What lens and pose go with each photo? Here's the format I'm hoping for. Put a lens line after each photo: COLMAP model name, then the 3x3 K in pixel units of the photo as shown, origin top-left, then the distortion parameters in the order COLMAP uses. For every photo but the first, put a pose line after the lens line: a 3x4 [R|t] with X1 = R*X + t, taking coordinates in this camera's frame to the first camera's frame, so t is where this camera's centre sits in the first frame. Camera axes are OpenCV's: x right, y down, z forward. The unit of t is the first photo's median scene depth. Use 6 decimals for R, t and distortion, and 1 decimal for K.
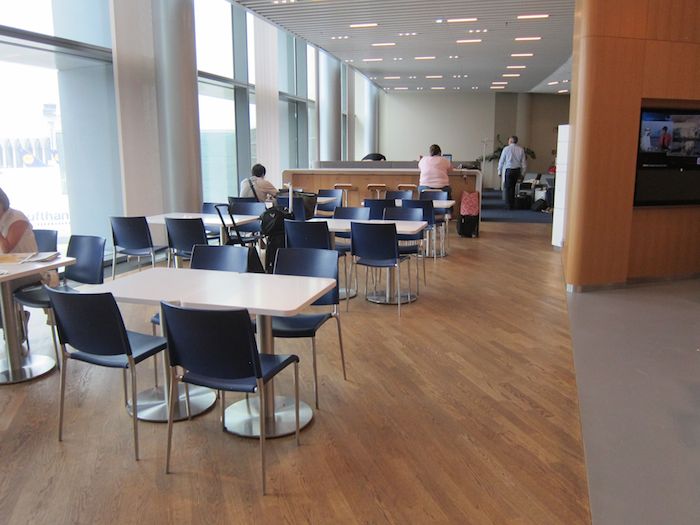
lens RADIAL K [[586.4, 0, 350.0], [0, 586.4, 262.5], [0, 0, 1]] dist [-0.037637, -0.004814]
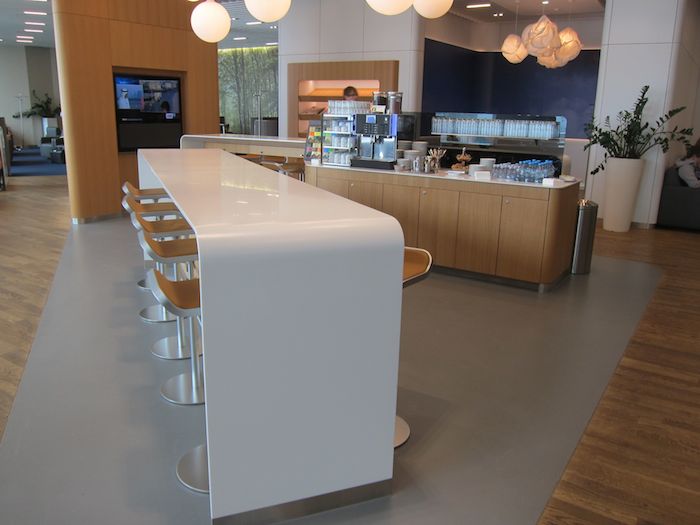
lens RADIAL K [[586.4, 0, 350.0], [0, 586.4, 262.5], [0, 0, 1]] dist [-0.037637, -0.004814]
pose [[0.768034, -0.147251, 0.623250, 0.047664], [0.101787, 0.988904, 0.108209, 0.057597], [-0.632268, -0.019669, 0.774500, -0.321299]]
